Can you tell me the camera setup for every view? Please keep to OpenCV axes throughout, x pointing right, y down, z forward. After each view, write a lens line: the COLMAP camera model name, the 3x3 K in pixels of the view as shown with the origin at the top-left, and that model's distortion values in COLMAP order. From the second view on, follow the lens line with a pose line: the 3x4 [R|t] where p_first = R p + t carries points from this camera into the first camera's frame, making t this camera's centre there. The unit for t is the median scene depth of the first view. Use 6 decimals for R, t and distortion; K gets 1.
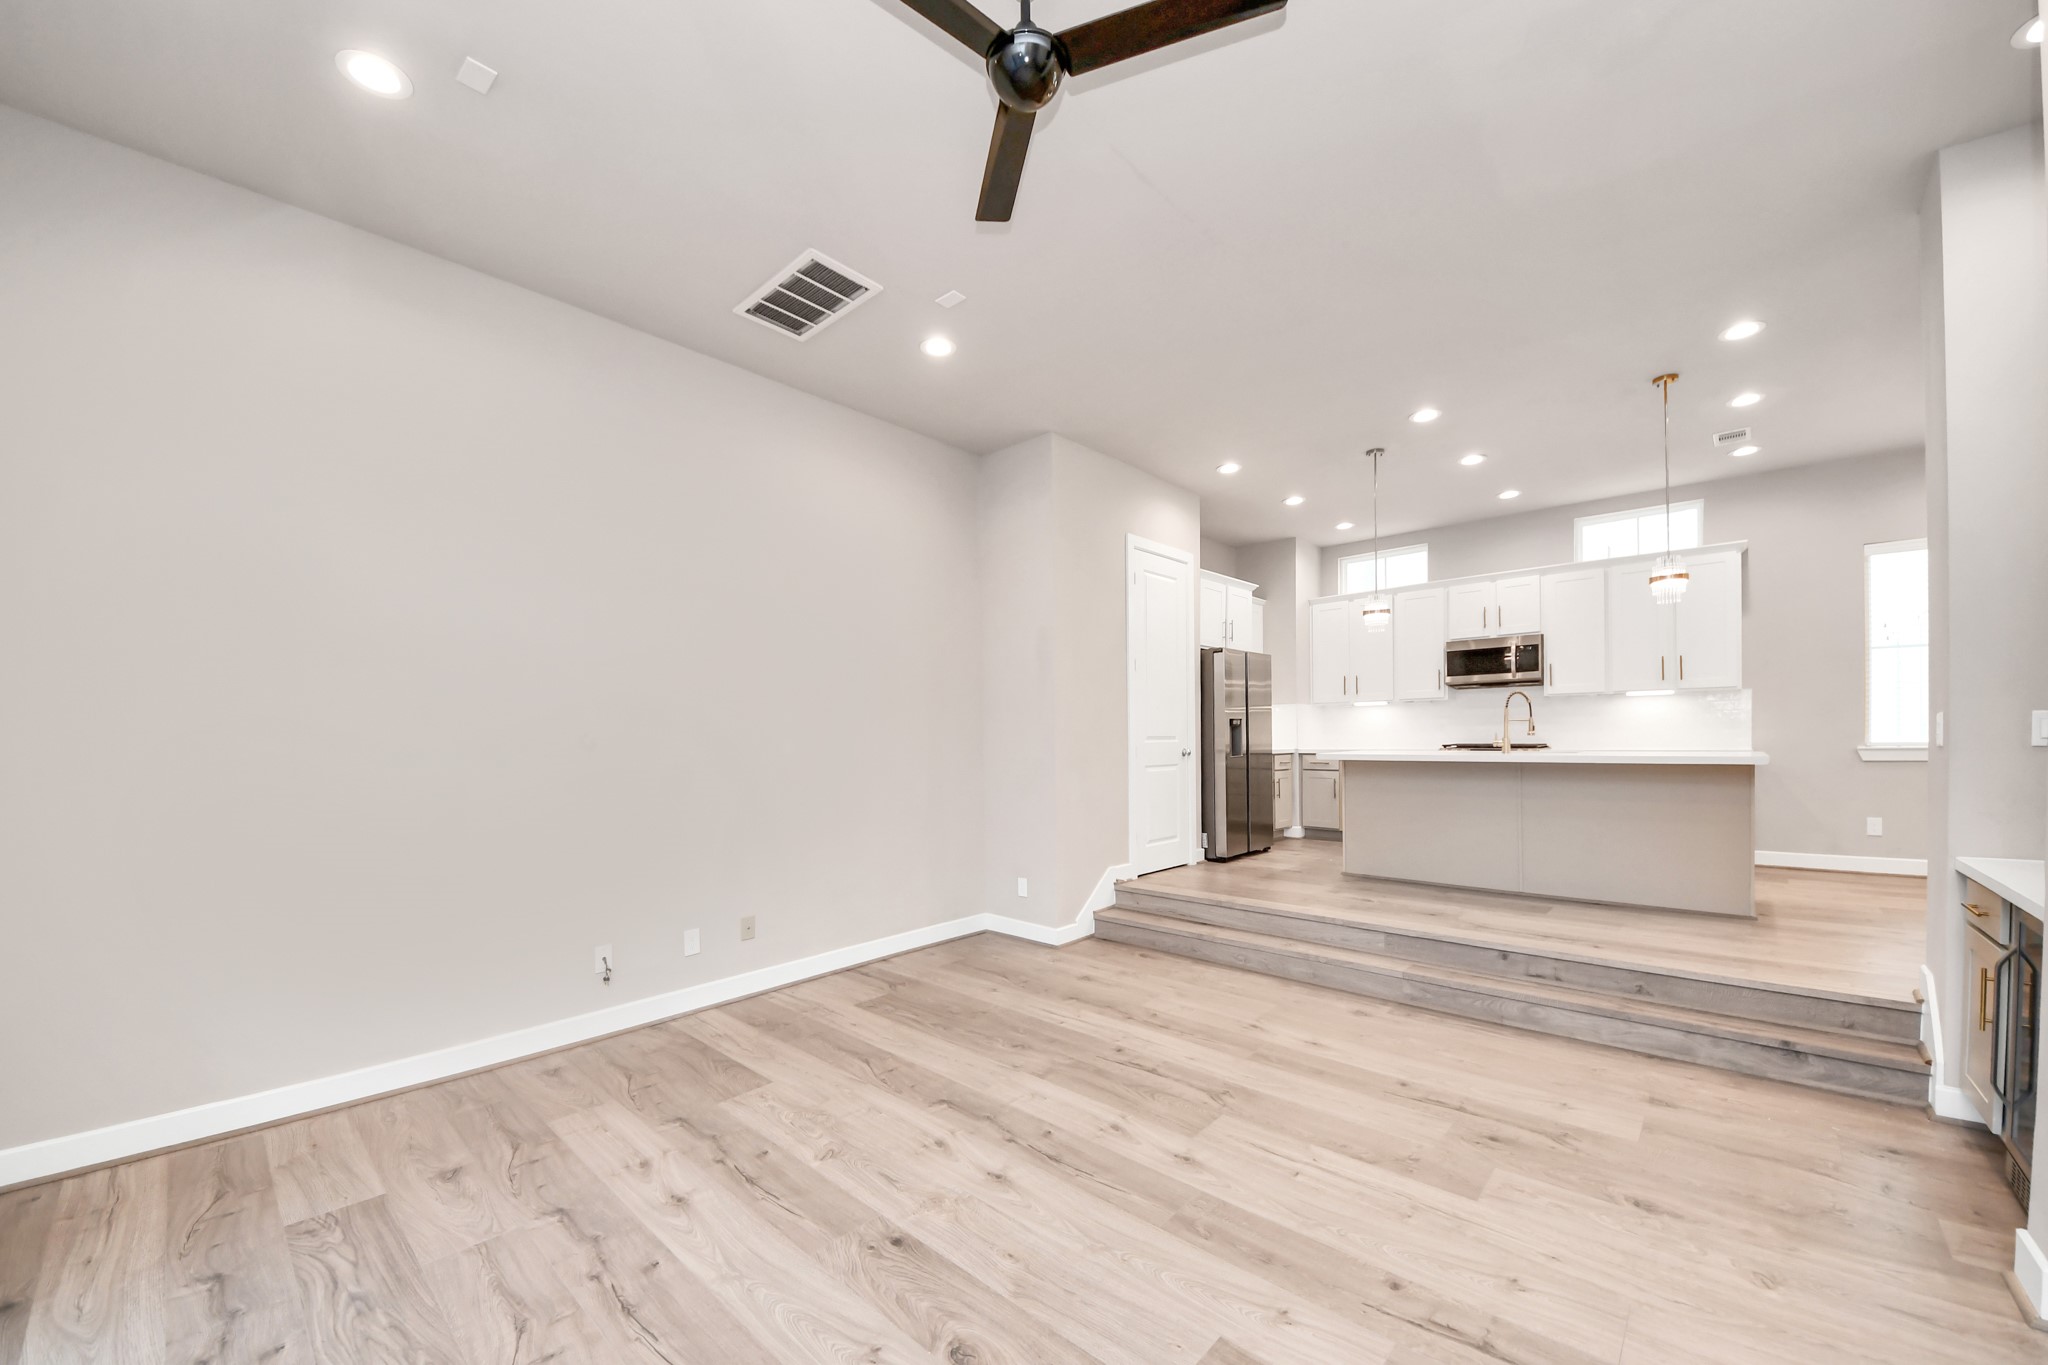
lens RADIAL K [[793.4, 0, 1052.2], [0, 793.4, 744.4], [0, 0, 1]] dist [0.000431, -0.008288]
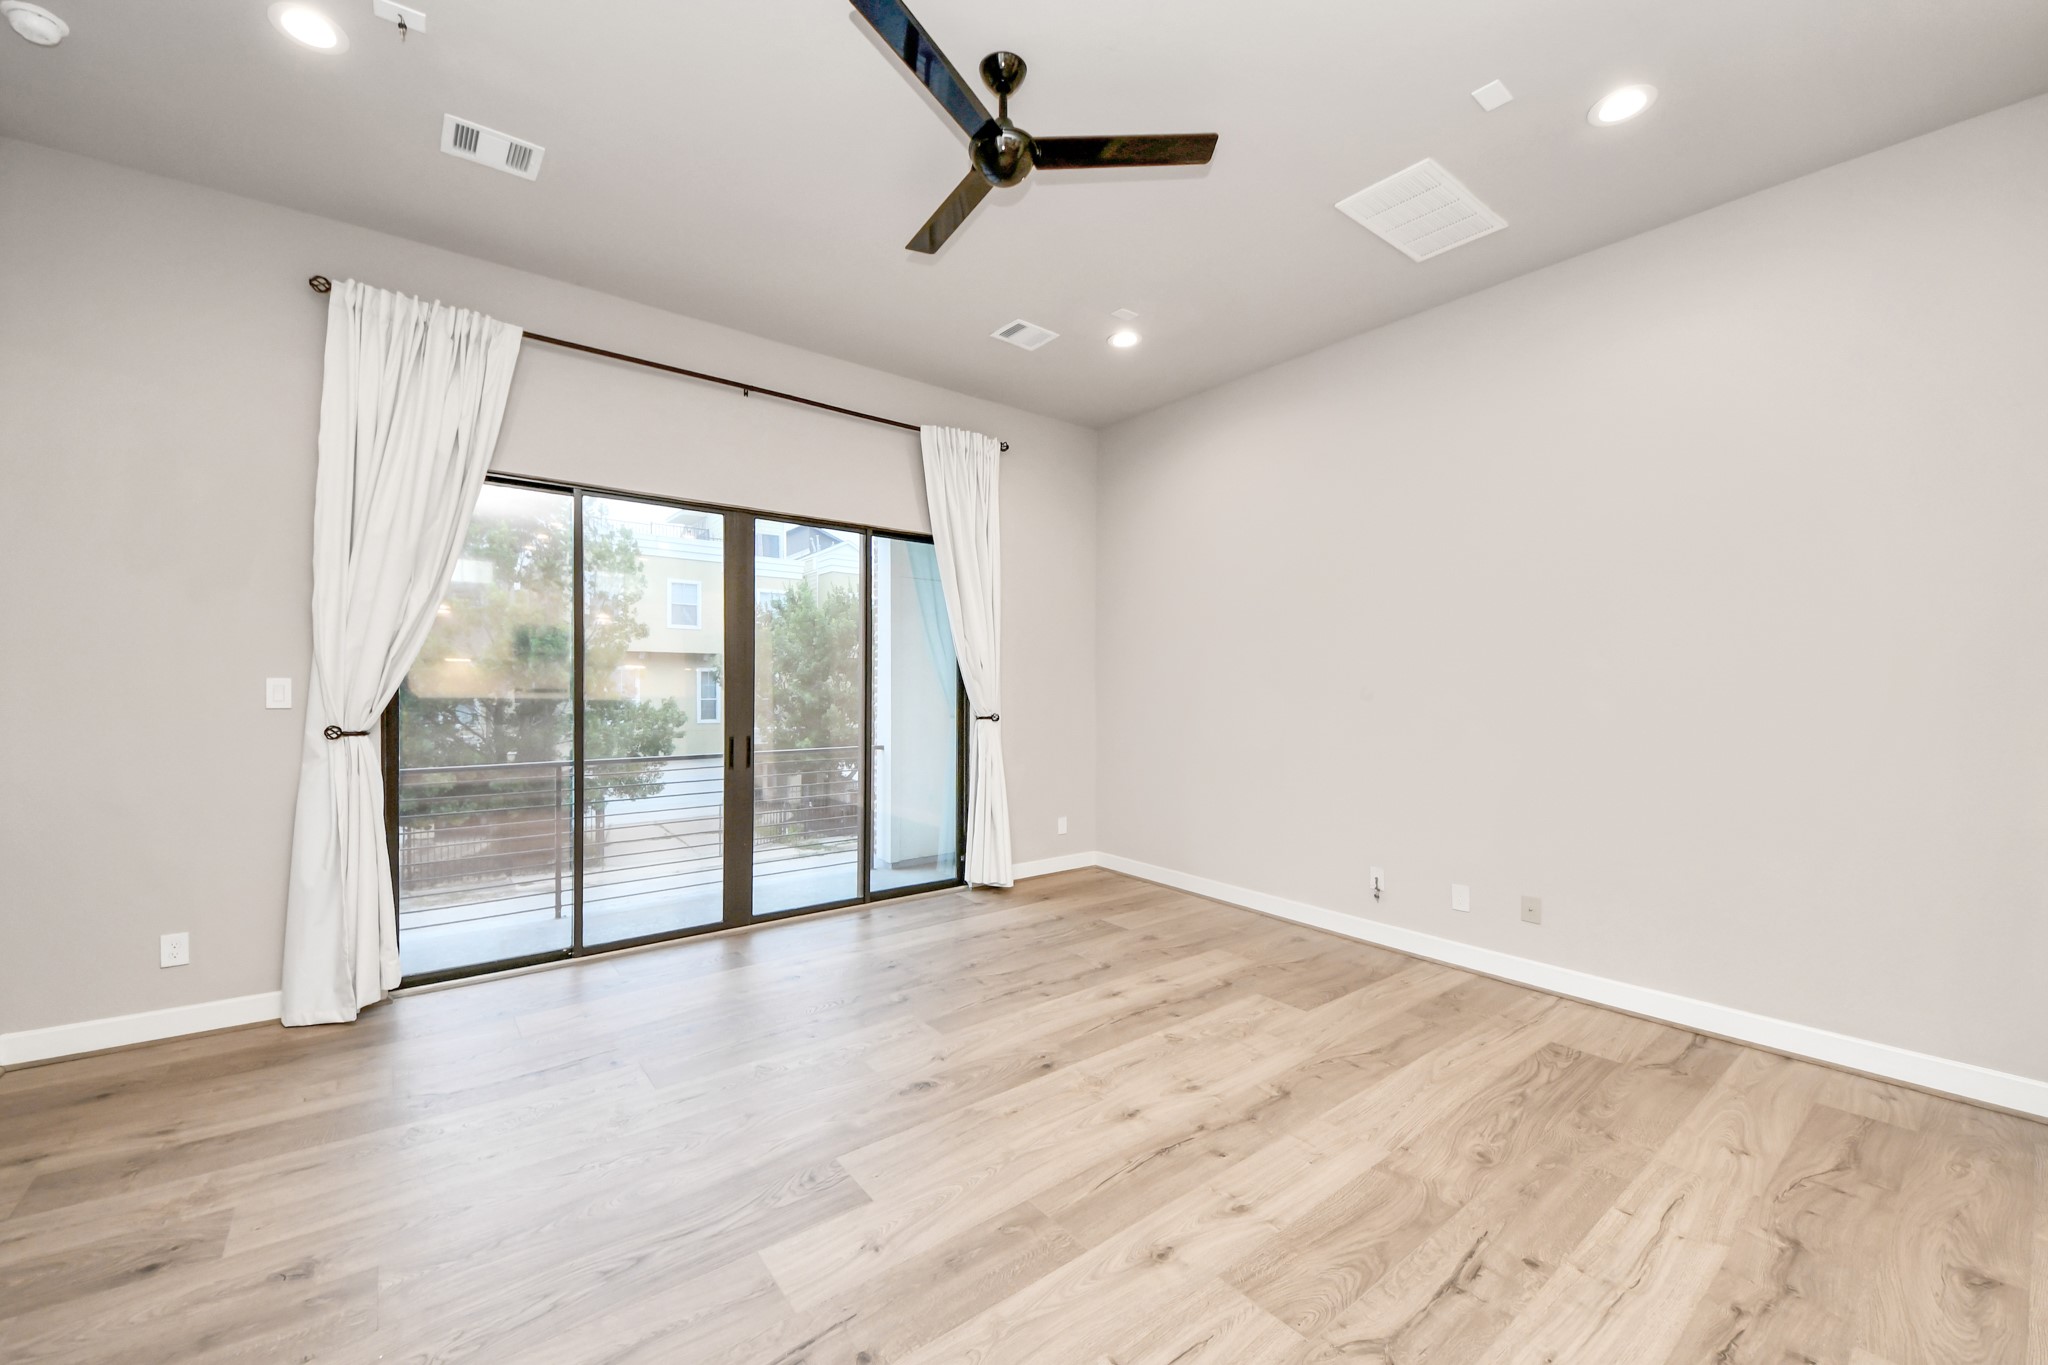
lens RADIAL K [[795.4, 0, 1024.0], [0, 795.4, 682.5], [0, 0, 1]] dist [0.037068, -0.019430]
pose [[-0.185505, 0.016227, -0.982509, 0.629870], [-0.017429, 0.999652, 0.019801, -0.023580], [0.982489, 0.020797, -0.185158, 0.672328]]
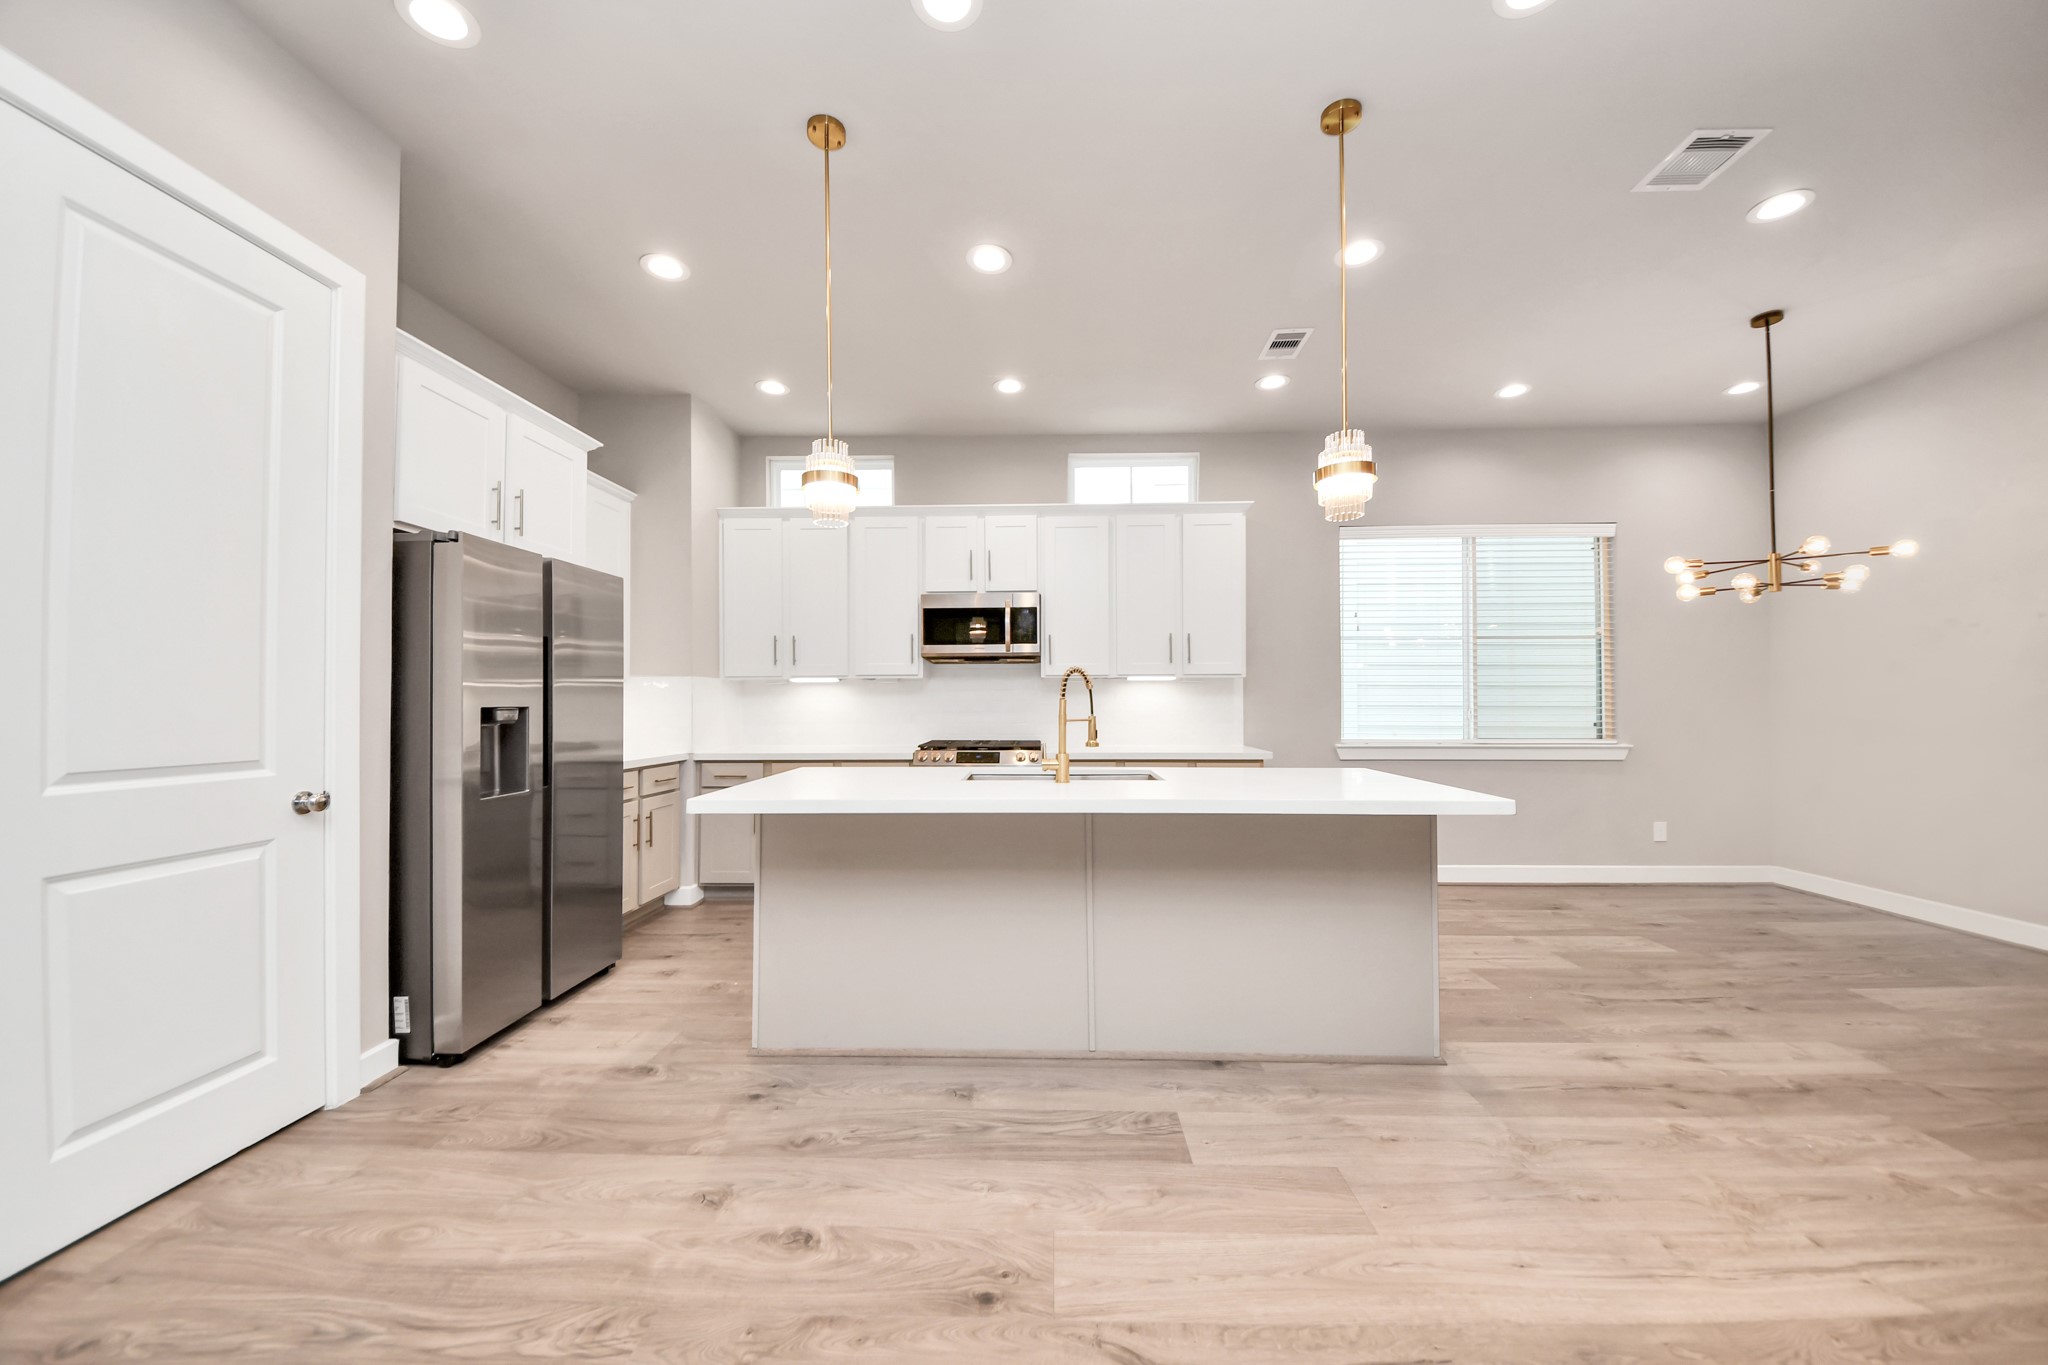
lens RADIAL K [[734.4, 0, 1050.6], [0, 734.4, 698.0], [0, 0, 1]] dist [0.000859, -0.006041]
pose [[0.766633, 0.016506, 0.641873, 0.346564], [0.002074, 0.999601, -0.028183, -0.043227], [-0.642082, 0.022937, 0.766293, 0.870010]]
